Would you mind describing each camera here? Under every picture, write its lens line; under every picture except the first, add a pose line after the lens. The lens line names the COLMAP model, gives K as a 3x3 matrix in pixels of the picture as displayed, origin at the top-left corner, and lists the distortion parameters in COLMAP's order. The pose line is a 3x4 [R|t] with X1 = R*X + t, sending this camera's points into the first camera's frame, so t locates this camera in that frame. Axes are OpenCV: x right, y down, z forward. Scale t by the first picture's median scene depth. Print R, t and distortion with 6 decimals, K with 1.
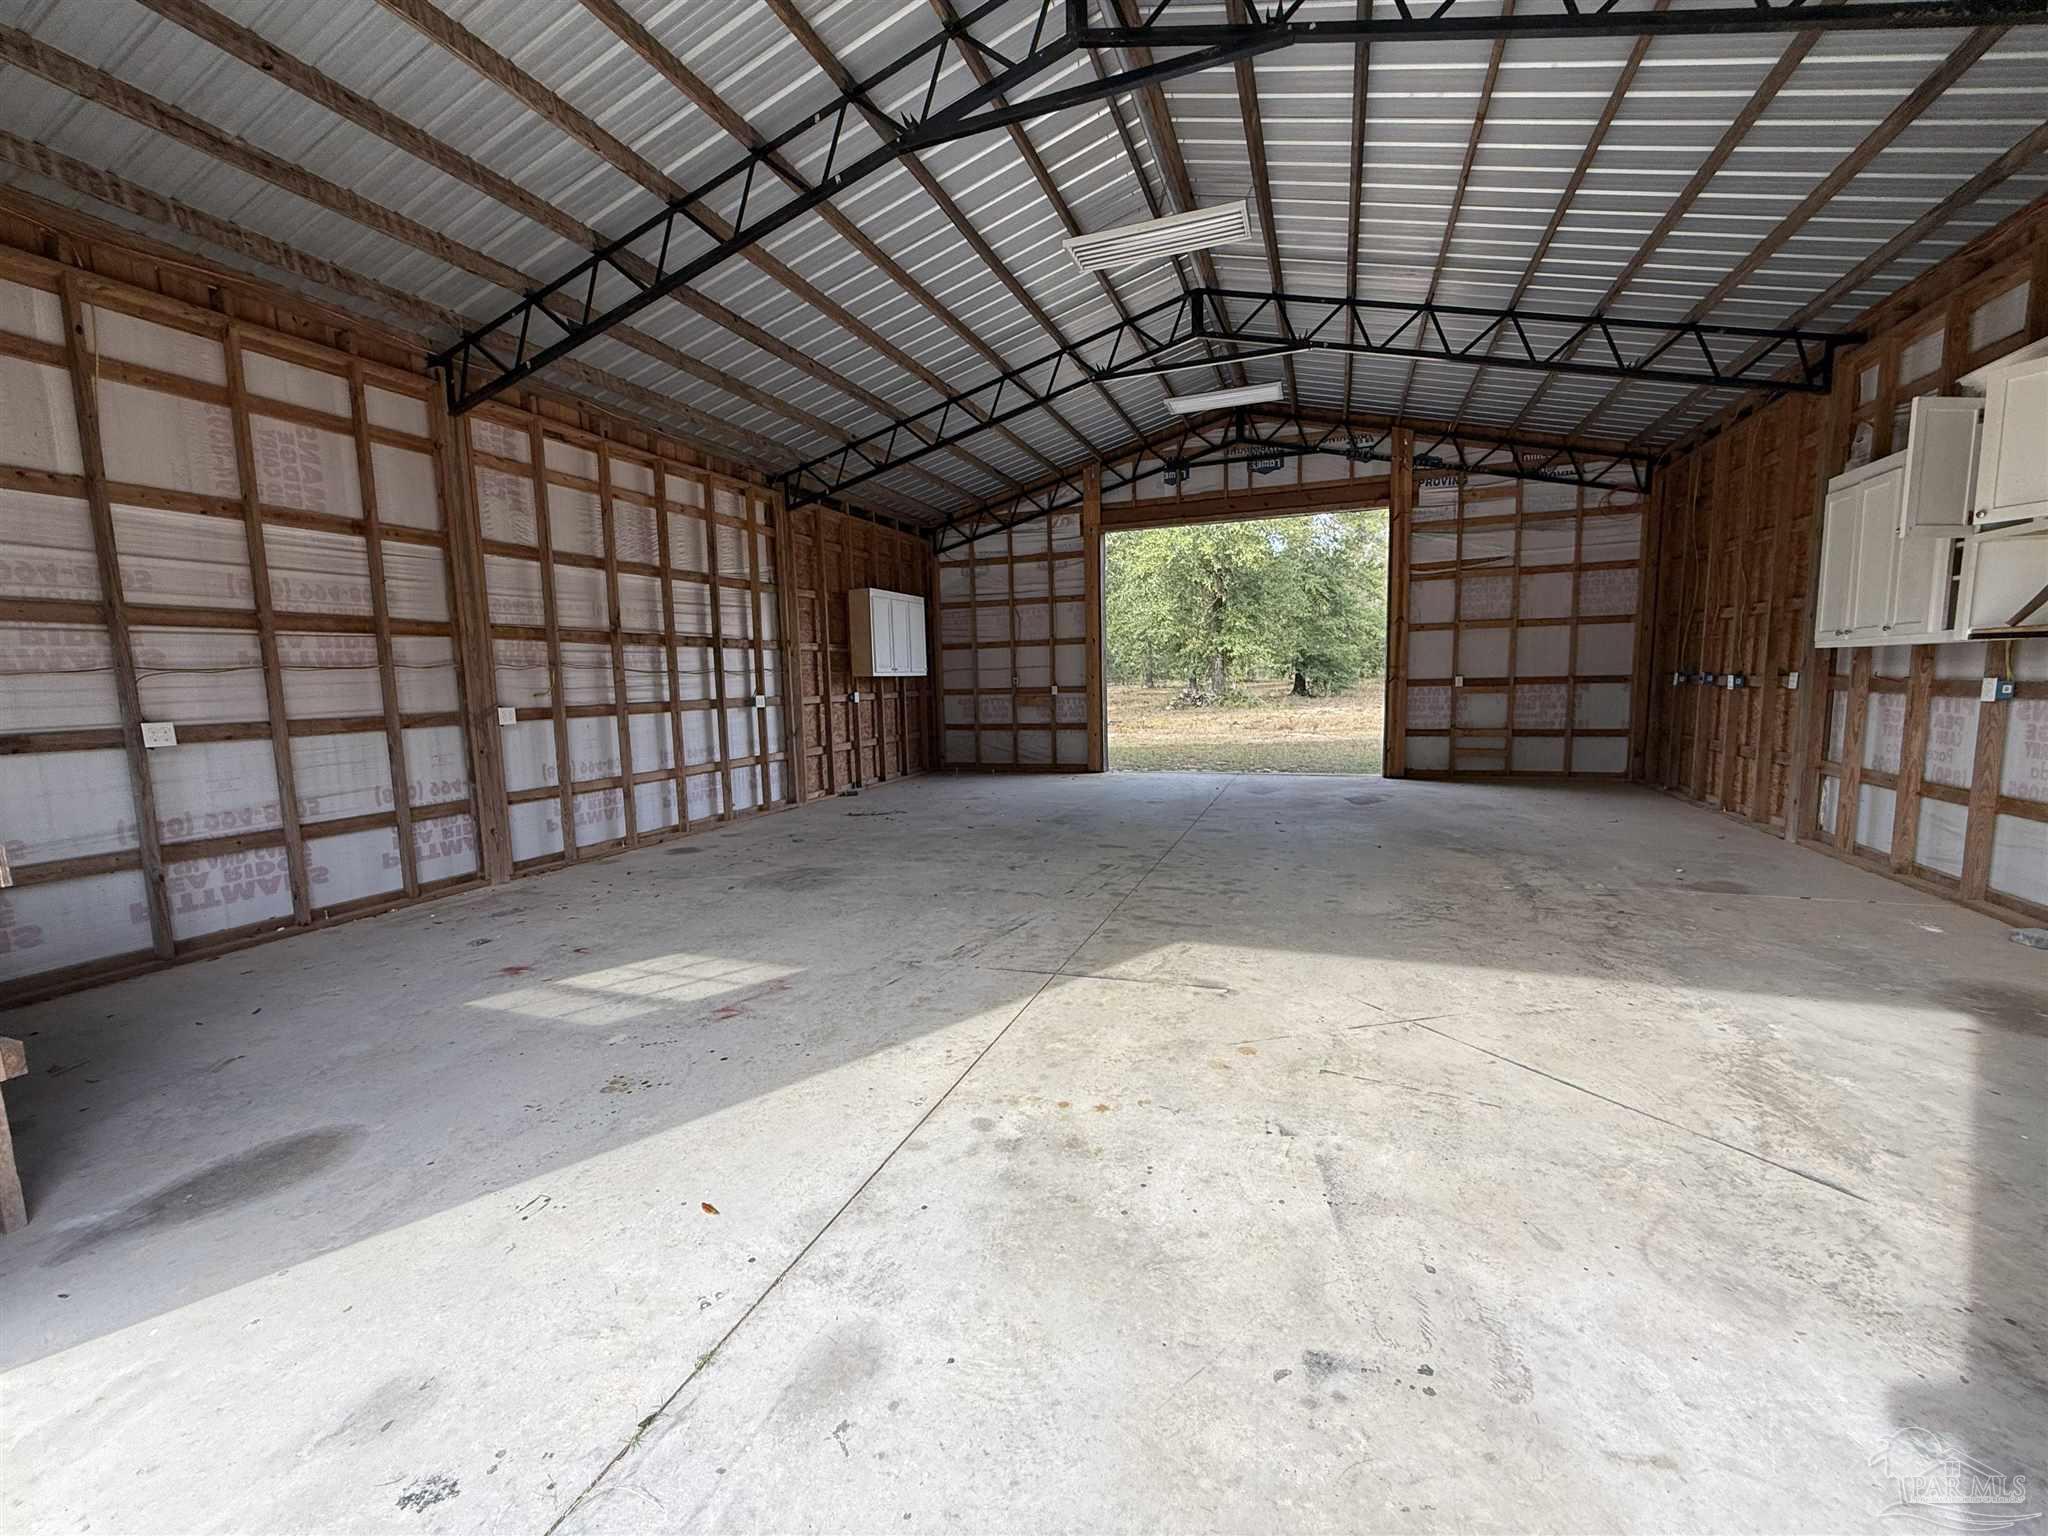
lens RADIAL K [[815.9, 0, 1020.5], [0, 815.9, 772.9], [0, 0, 1]] dist [-0.000515, 0.000011]
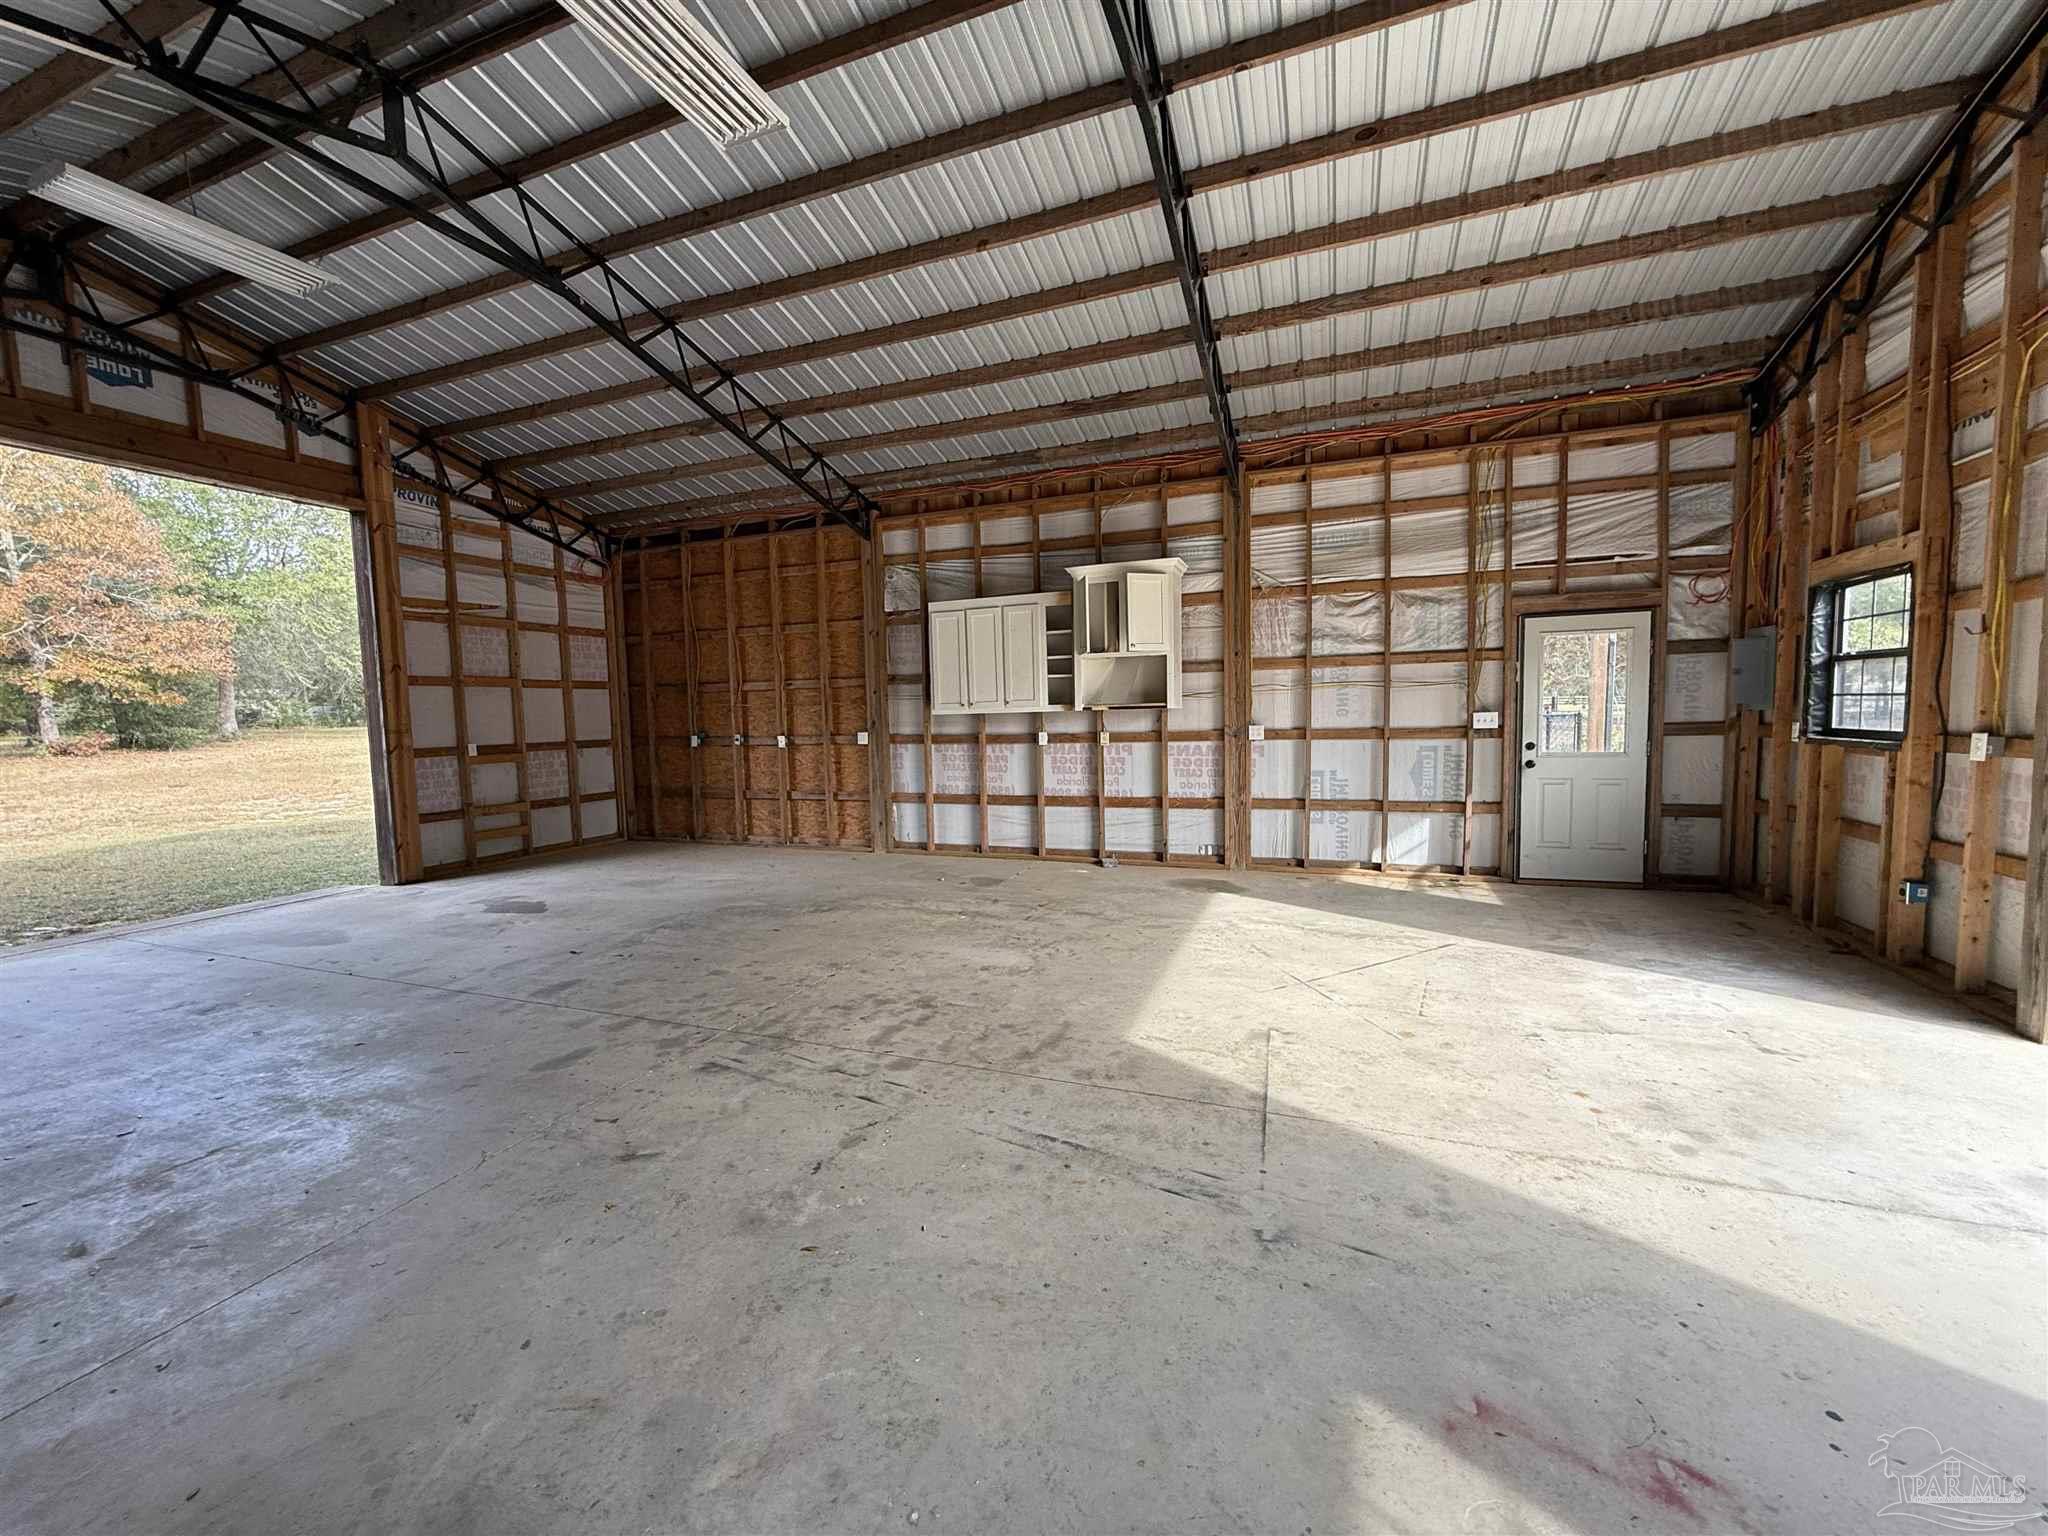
lens RADIAL K [[815.9, 0, 1020.5], [0, 815.9, 772.9], [0, 0, 1]] dist [-0.000515, 0.000011]
pose [[0.011578, -0.049382, 0.998713, -0.272634], [0.138332, 0.989255, 0.047310, -0.052289], [-0.990318, 0.137607, 0.018285, 0.448168]]
